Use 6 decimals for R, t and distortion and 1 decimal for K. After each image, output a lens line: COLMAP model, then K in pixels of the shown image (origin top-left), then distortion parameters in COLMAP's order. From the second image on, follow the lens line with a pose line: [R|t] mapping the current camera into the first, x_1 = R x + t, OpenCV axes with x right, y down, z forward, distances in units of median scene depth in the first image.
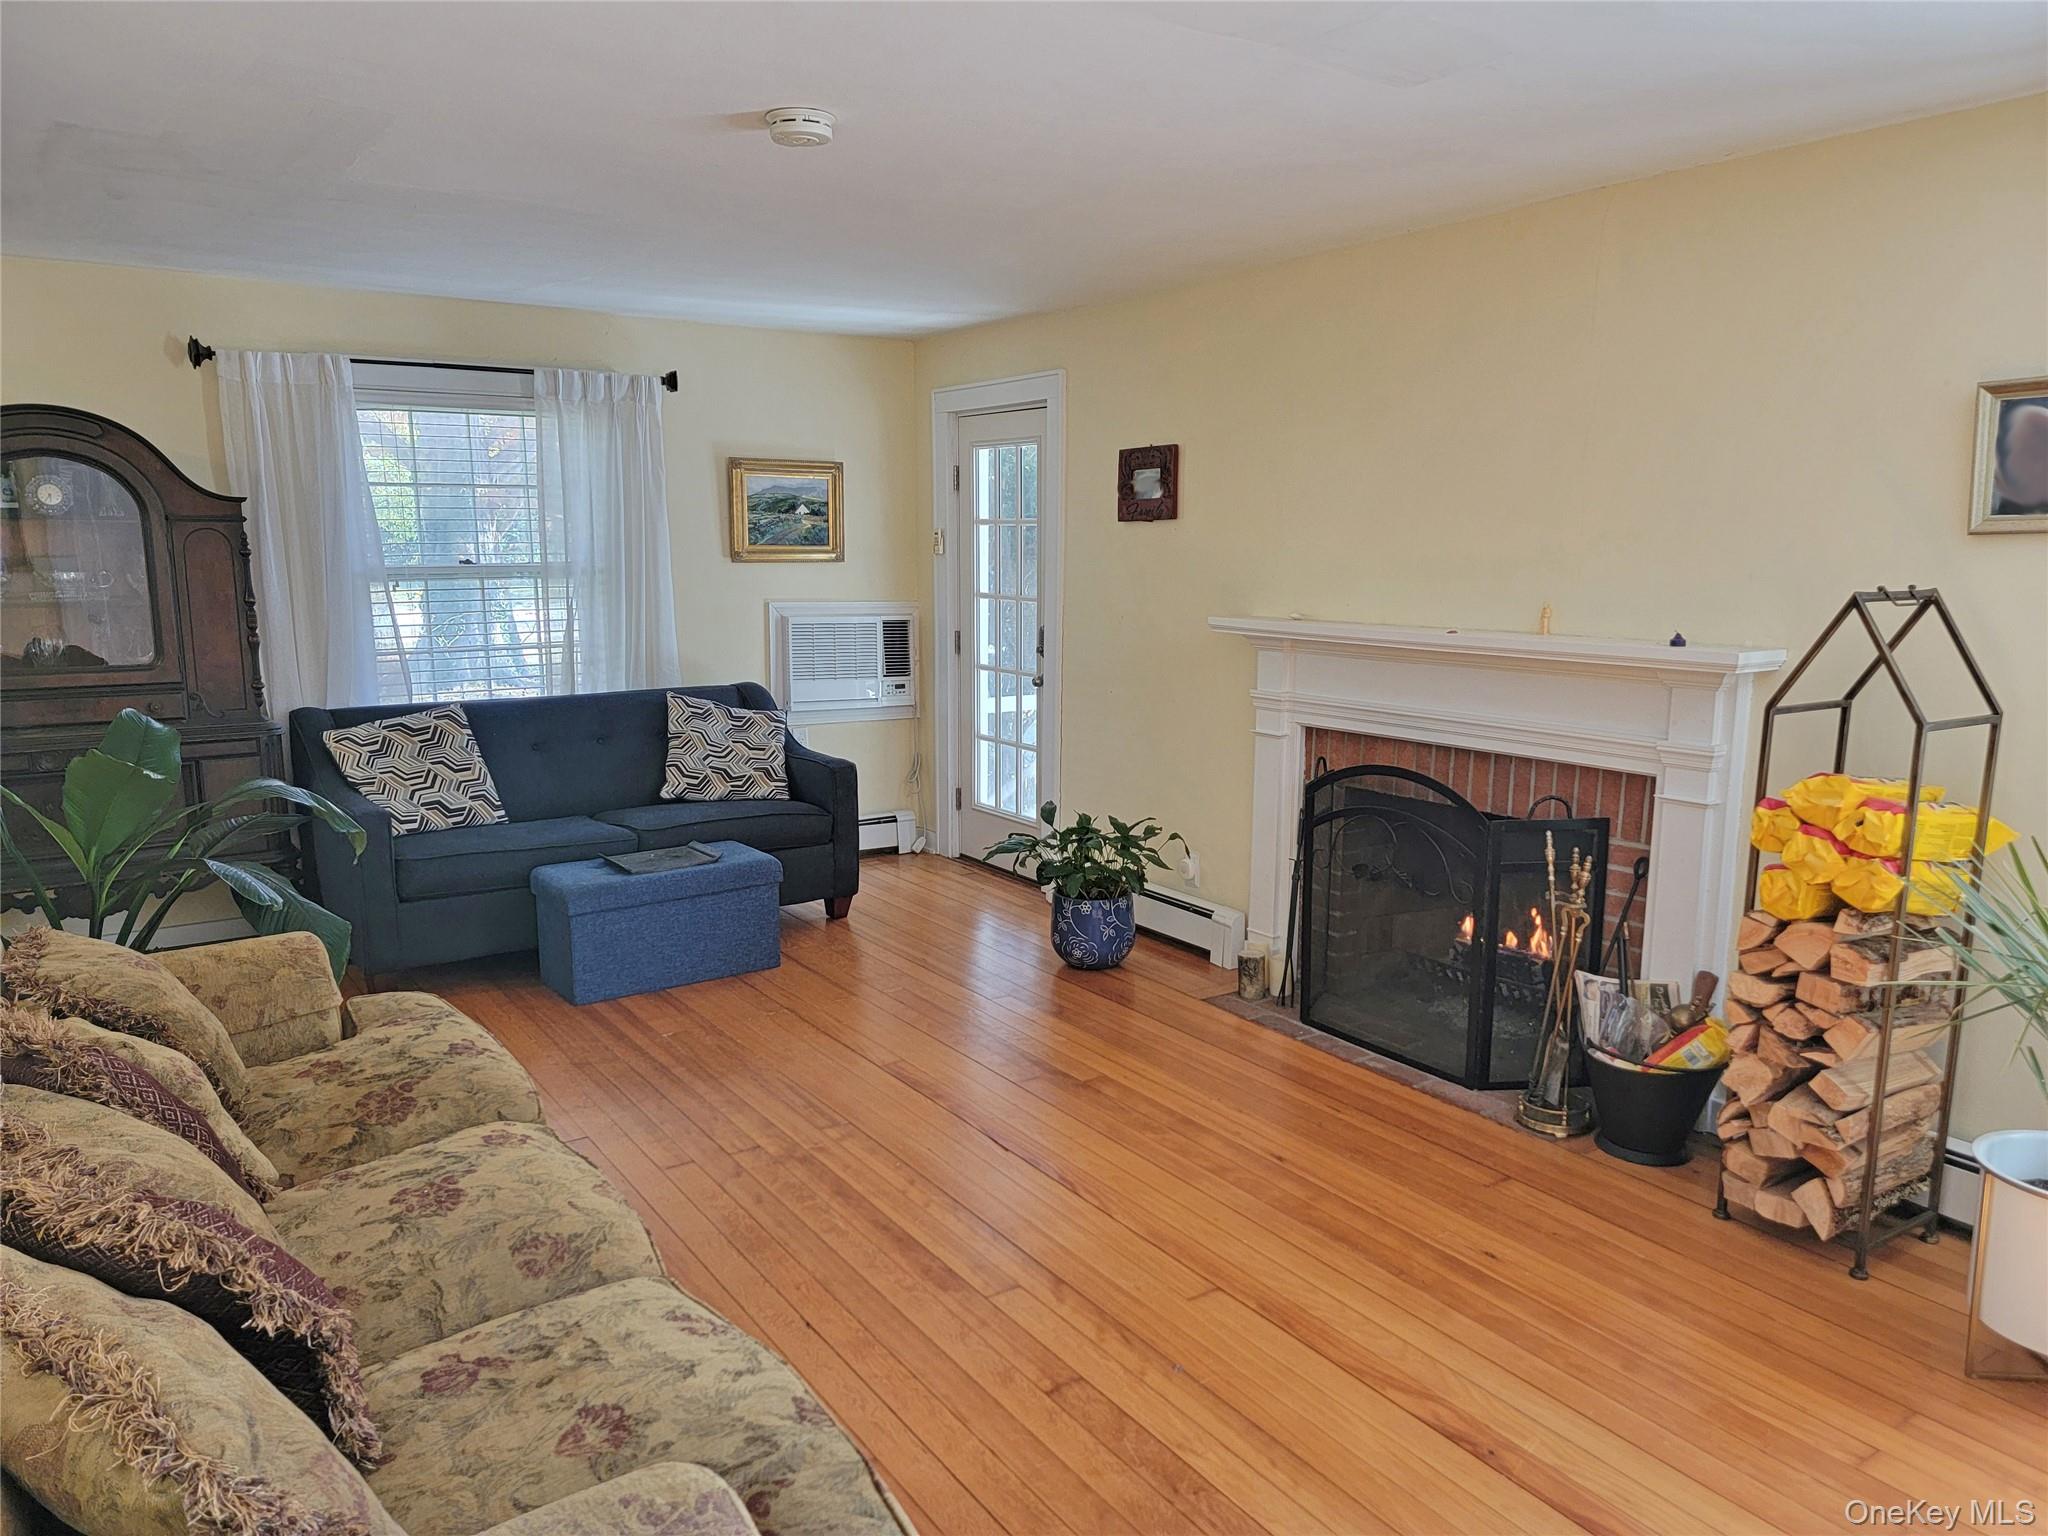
lens RADIAL K [[1416.4, 0, 1024.5], [0, 1416.4, 790.9], [0, 0, 1]] dist [0.071793, -0.049801]
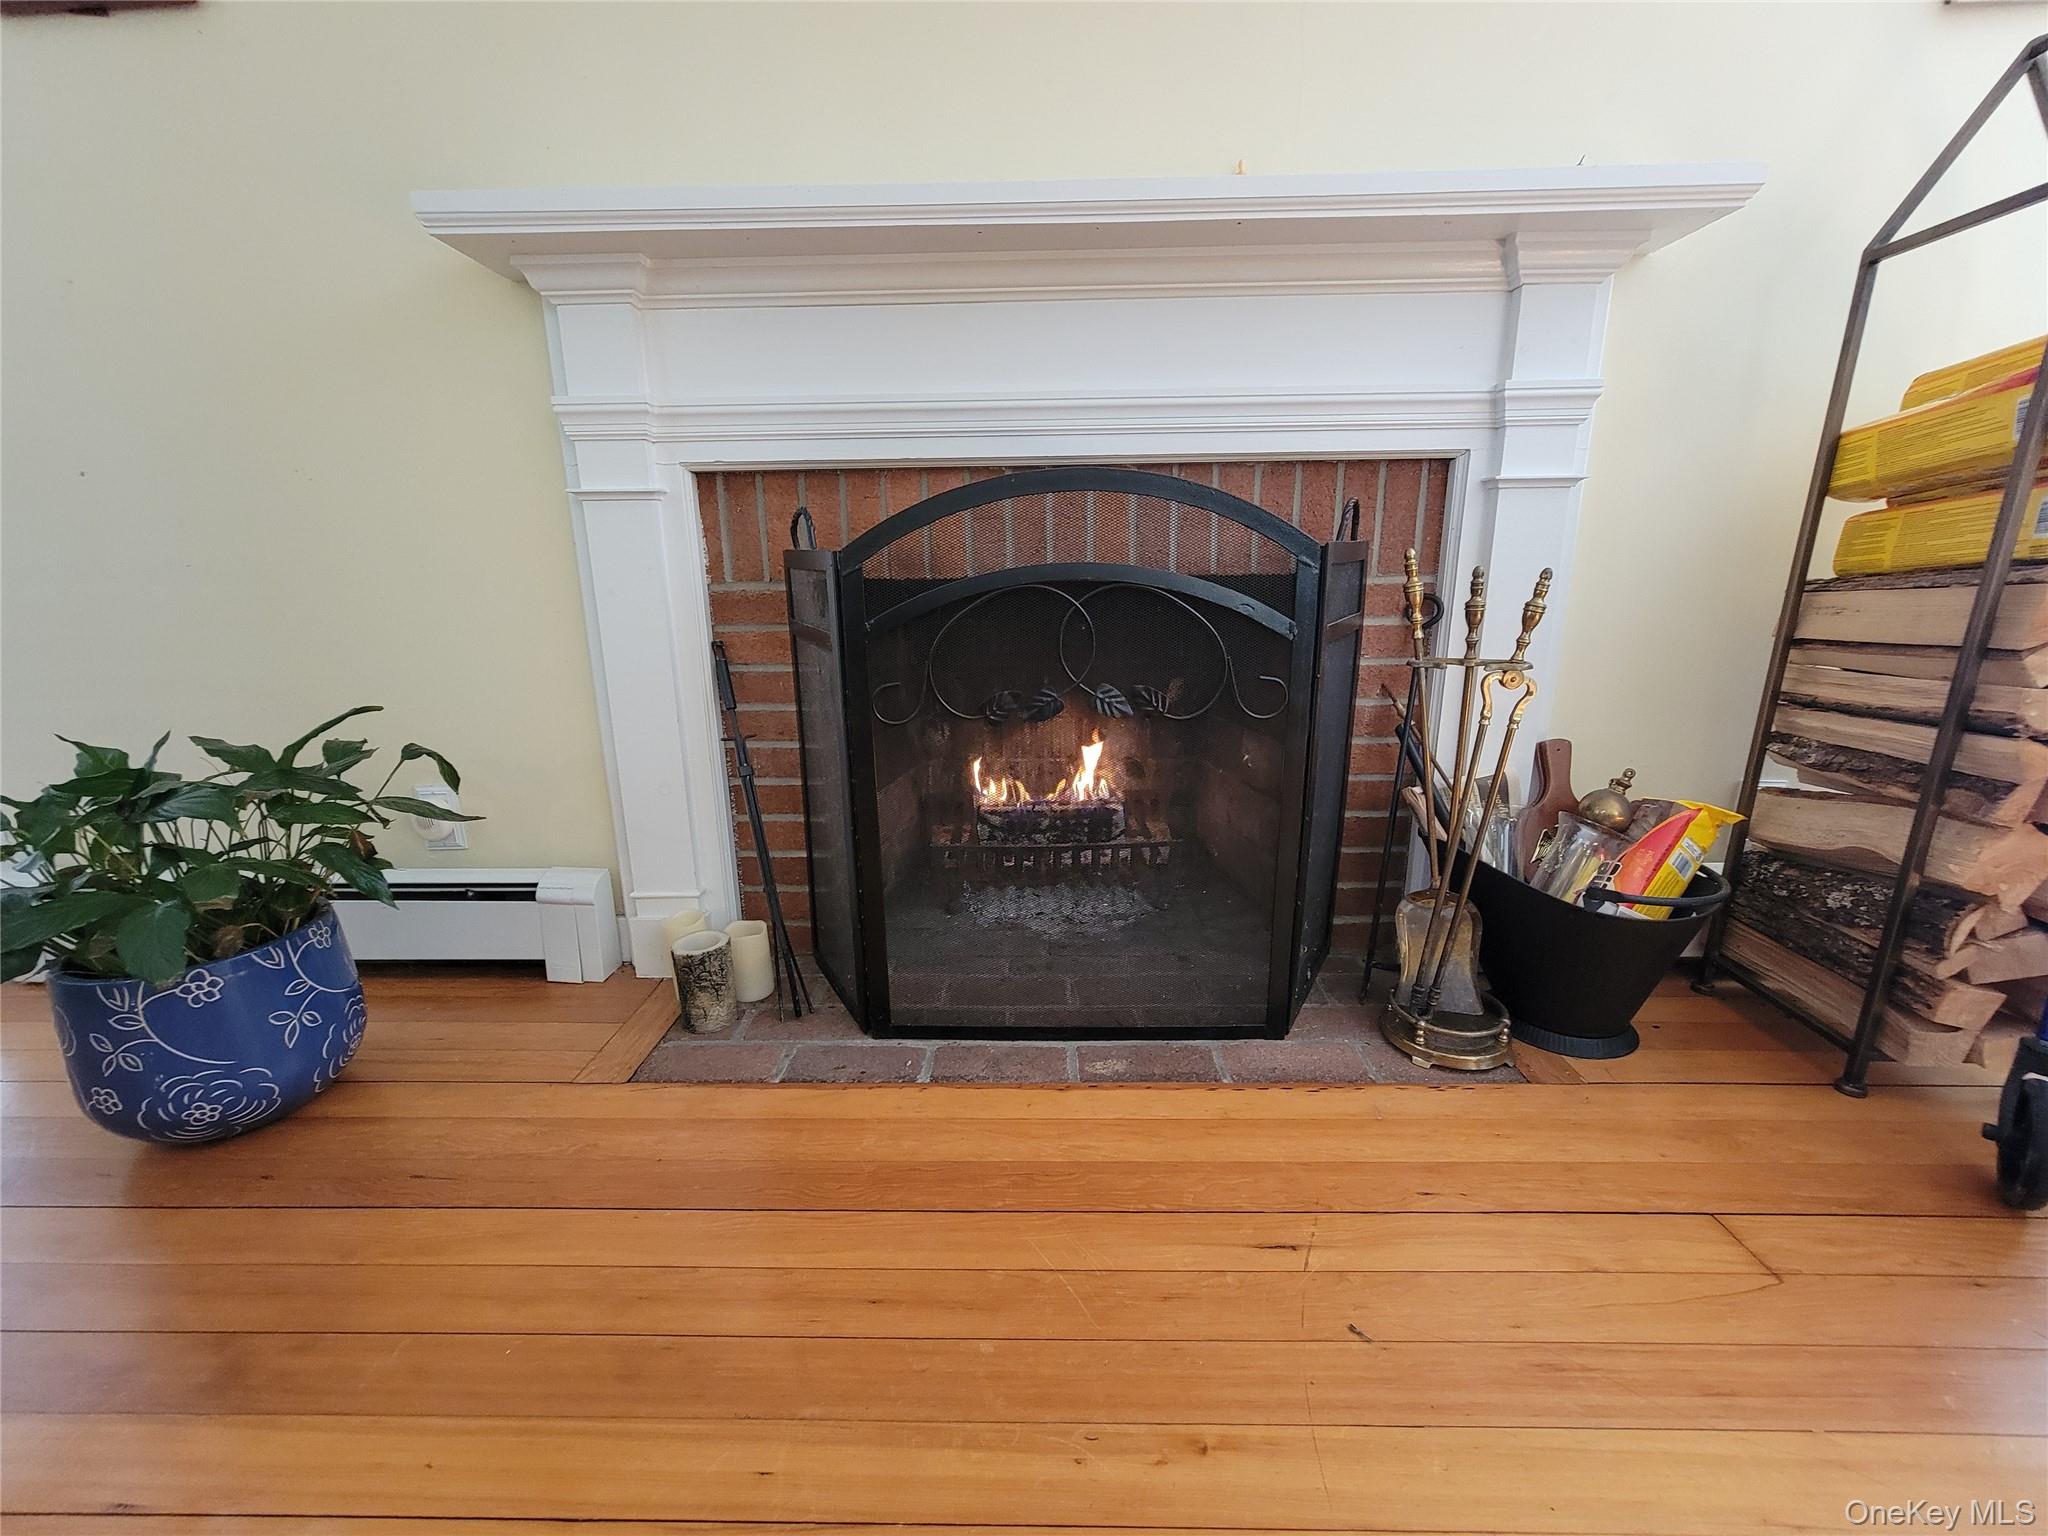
lens RADIAL K [[839.2, 0, 1020.2], [0, 839.2, 769.0], [0, 0, 1]] dist [0.000138, 0.000052]
pose [[0.583895, -0.208955, 0.784477, 0.008955], [0.157277, 0.977116, 0.143204, 0.030042], [-0.796449, 0.039764, 0.603397, 0.685640]]
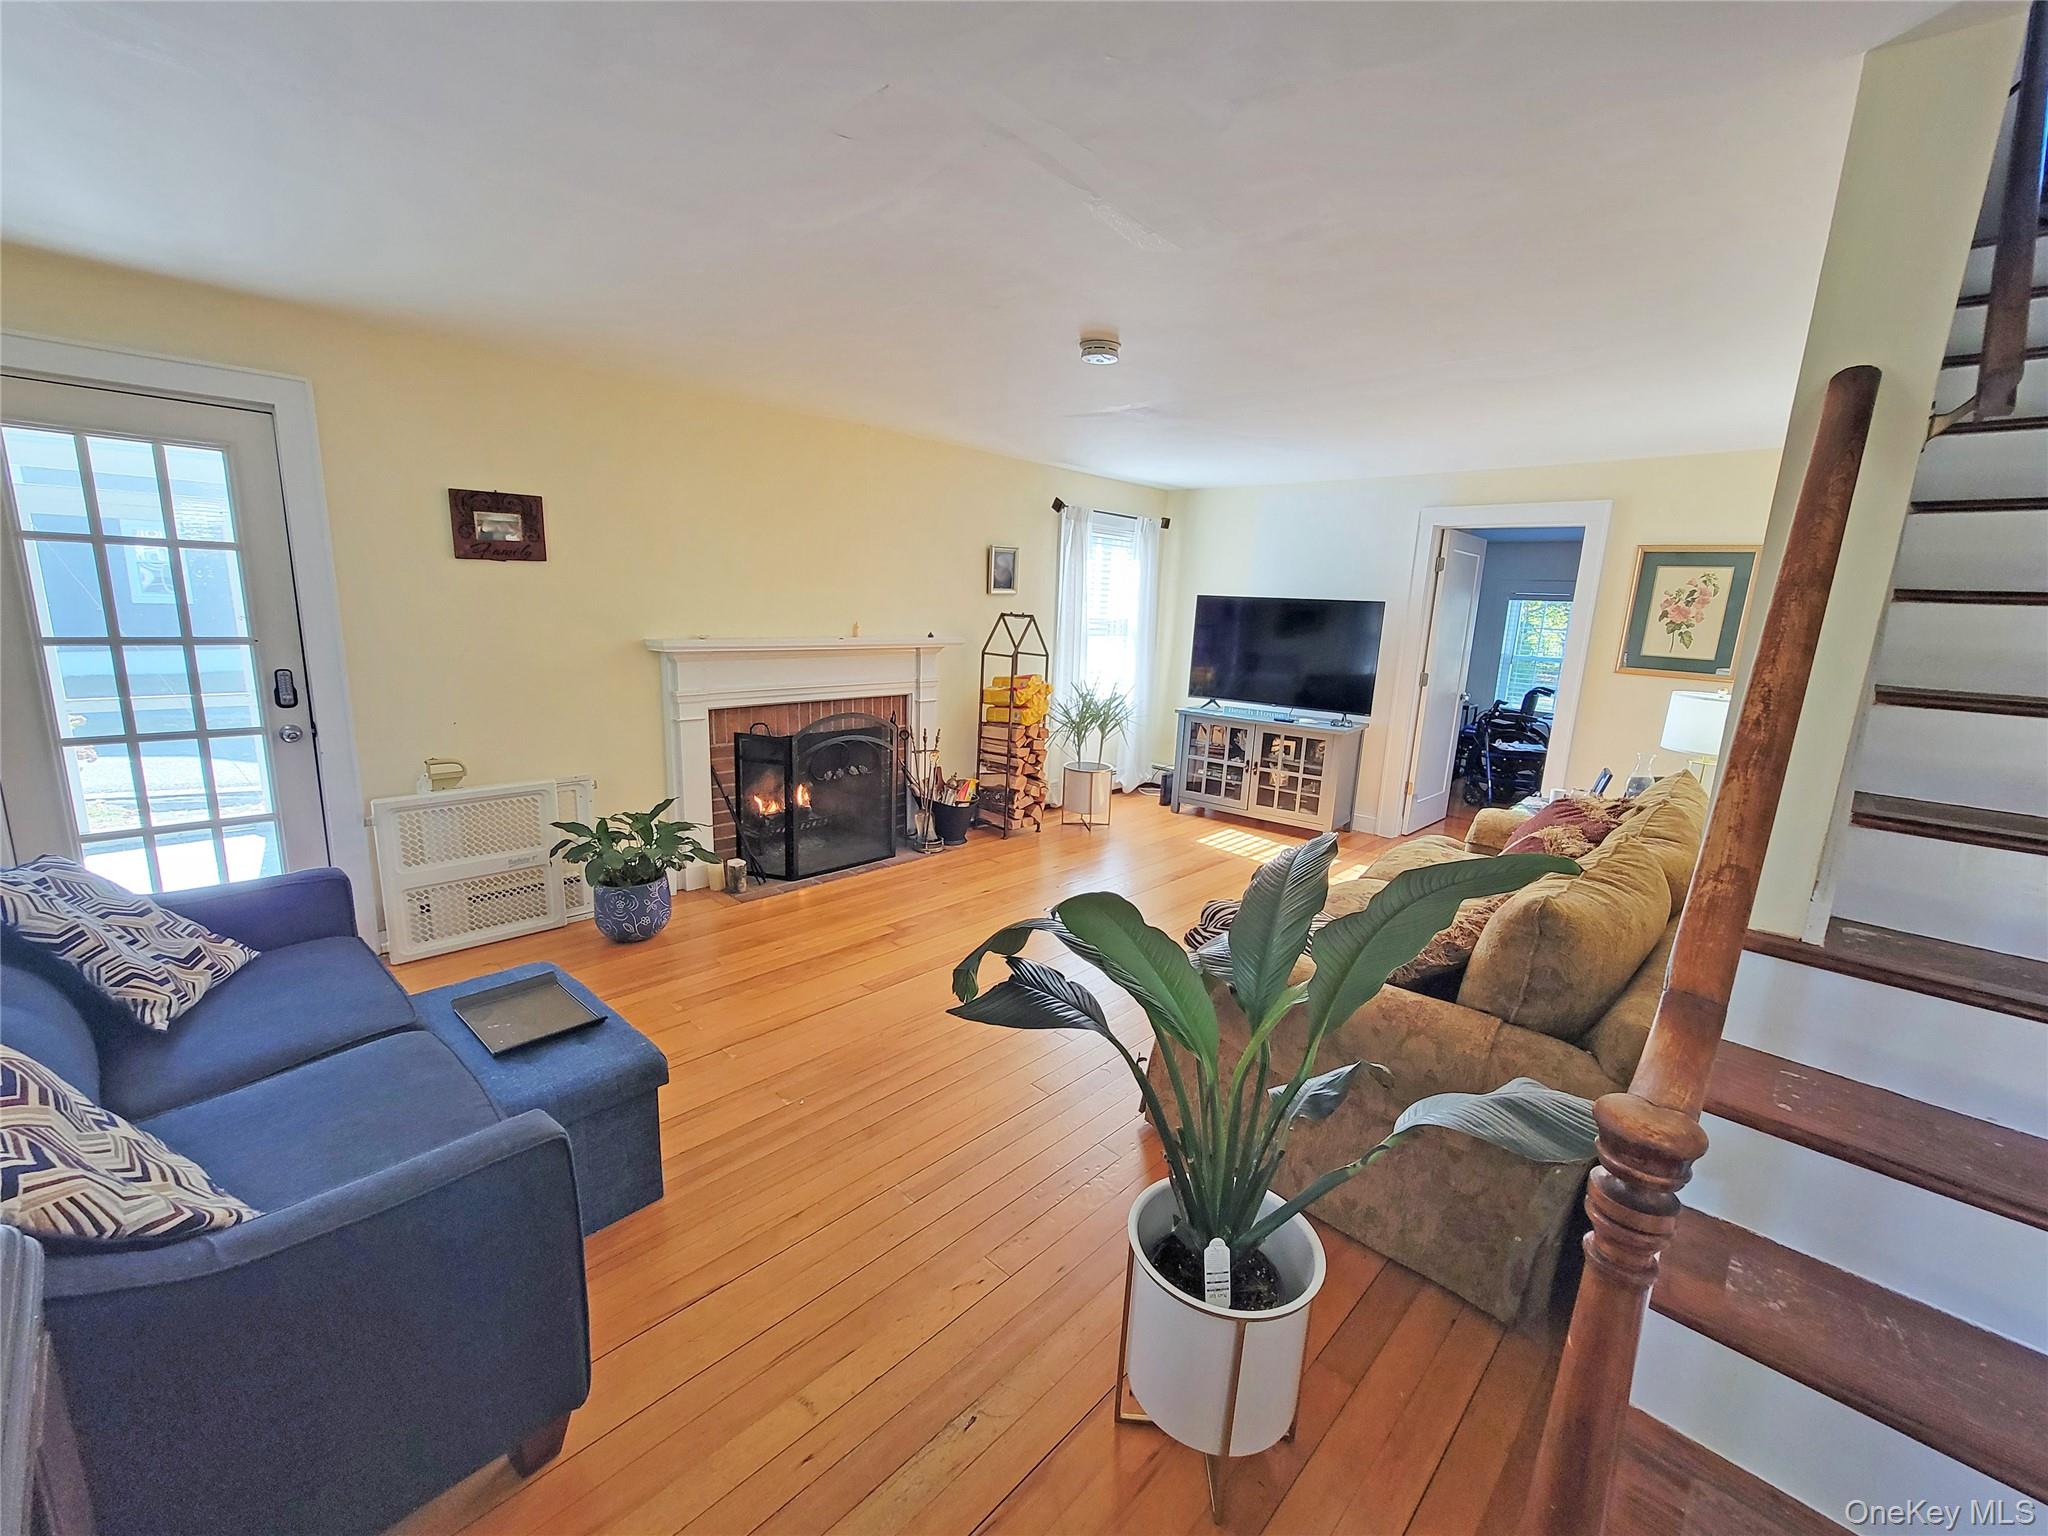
lens RADIAL K [[839.2, 0, 1032.5], [0, 839.2, 767.2], [0, 0, 1]] dist [0.000138, 0.000052]
pose [[-0.202879, -0.207738, 0.956914, -0.681983], [0.133630, 0.962221, 0.237221, -0.141301], [-0.970043, 0.175999, -0.167454, 0.772450]]
